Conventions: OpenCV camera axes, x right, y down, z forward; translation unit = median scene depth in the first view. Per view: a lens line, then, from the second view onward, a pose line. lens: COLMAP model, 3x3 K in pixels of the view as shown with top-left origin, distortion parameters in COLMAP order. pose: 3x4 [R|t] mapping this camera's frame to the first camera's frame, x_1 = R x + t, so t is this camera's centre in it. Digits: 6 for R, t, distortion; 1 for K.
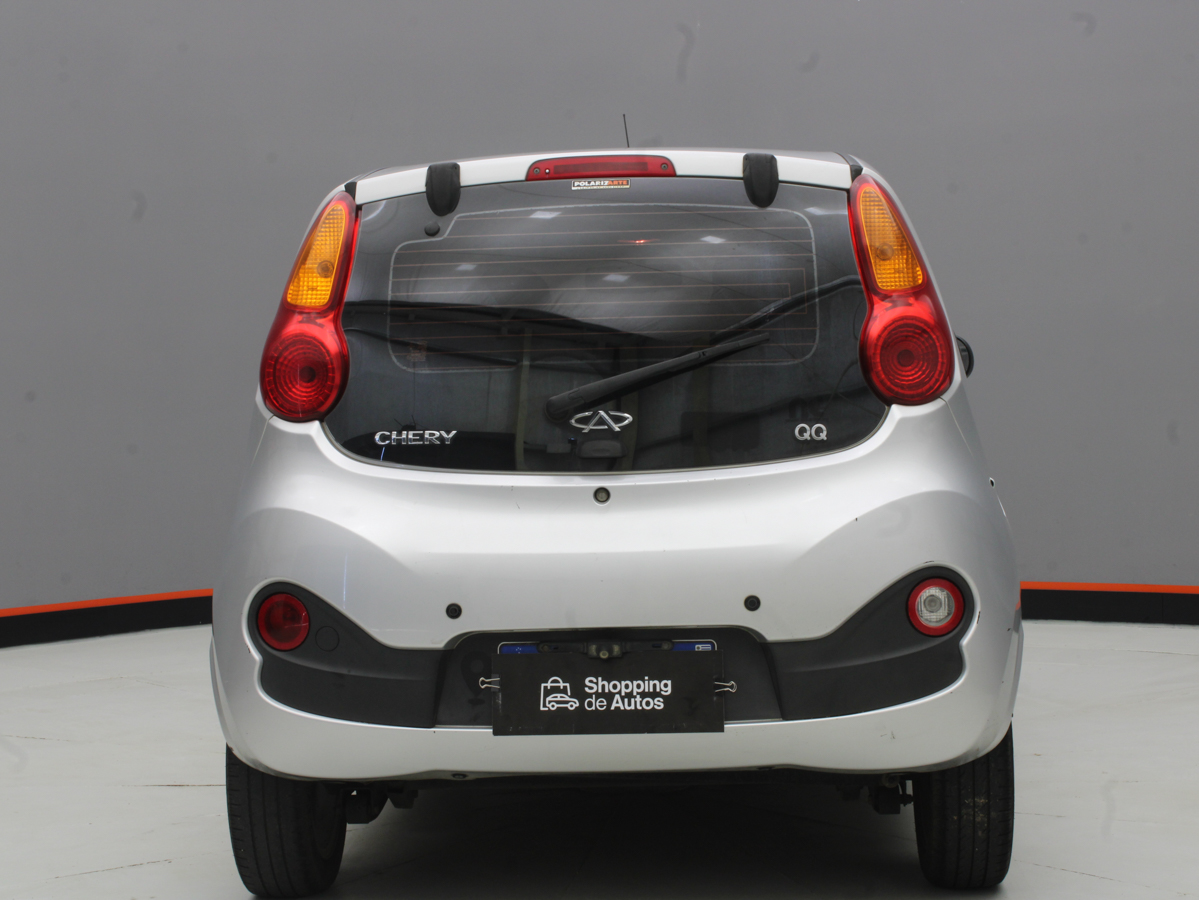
lens RADIAL K [[2273.9, 0, 604.8], [0, 2273.9, 440.4], [0, 0, 1]] dist [-0.058857, 0.000000]
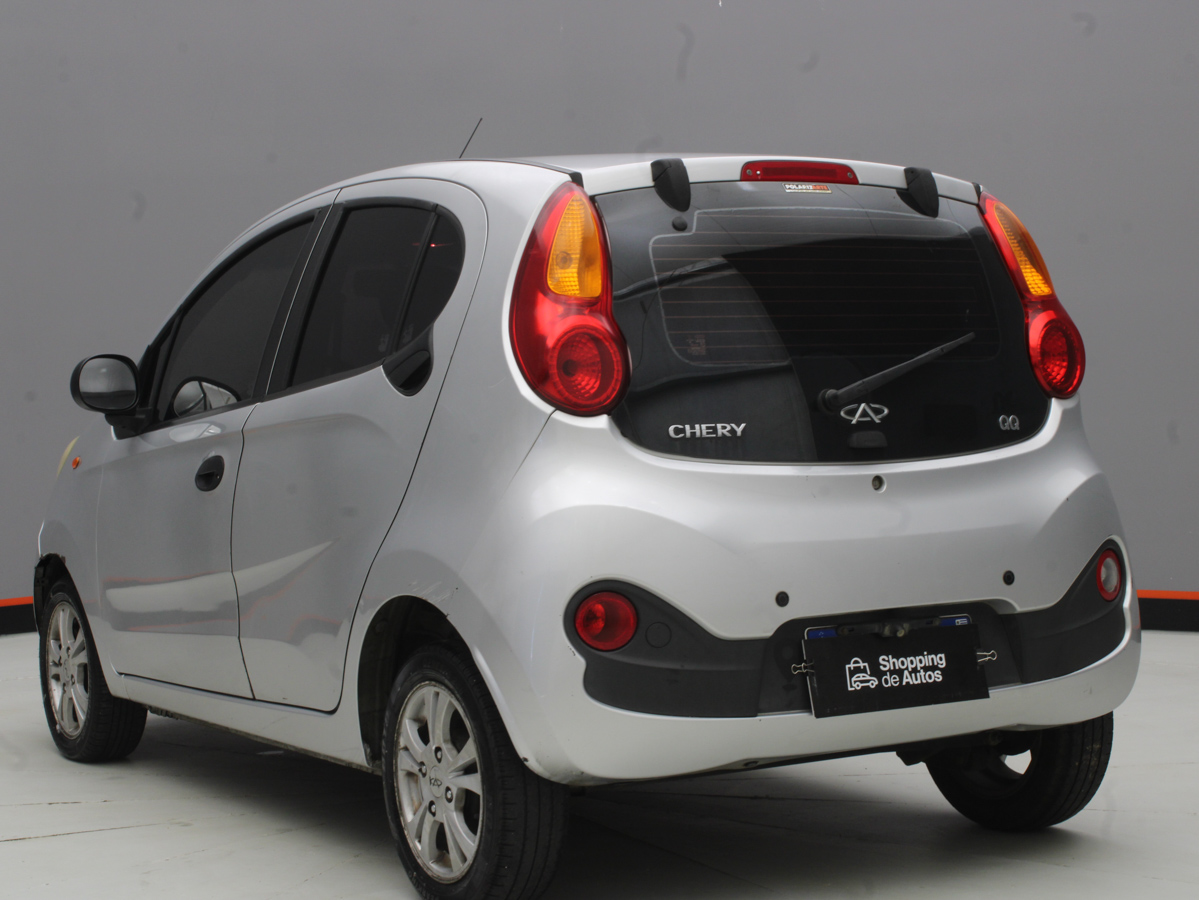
lens RADIAL K [[2273.9, 0, 595.6], [0, 2273.9, 454.0], [0, 0, 1]] dist [-0.058857, 0.000000]
pose [[0.836616, -0.013139, 0.547632, -0.682955], [0.017983, 0.999832, -0.003486, 0.011836], [-0.547494, 0.012765, 0.836712, 0.188932]]
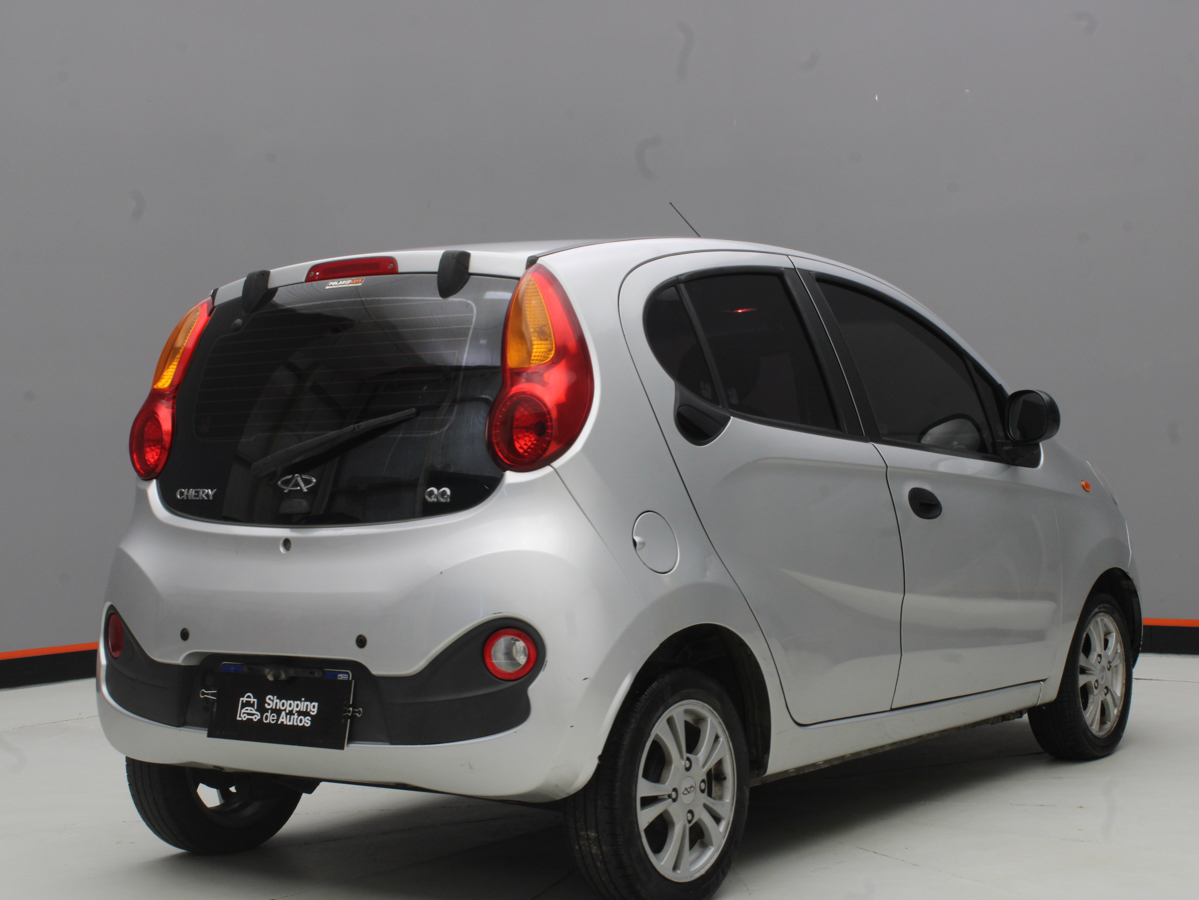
lens RADIAL K [[2028.4, 0, 606.0], [0, 2028.4, 453.4], [0, 0, 1]] dist [-0.081445, 0.000000]
pose [[0.841136, 0.003179, -0.540814, 0.715452], [-0.004597, 0.999989, -0.001272, -0.023708], [0.540803, 0.003556, 0.841142, 0.188927]]
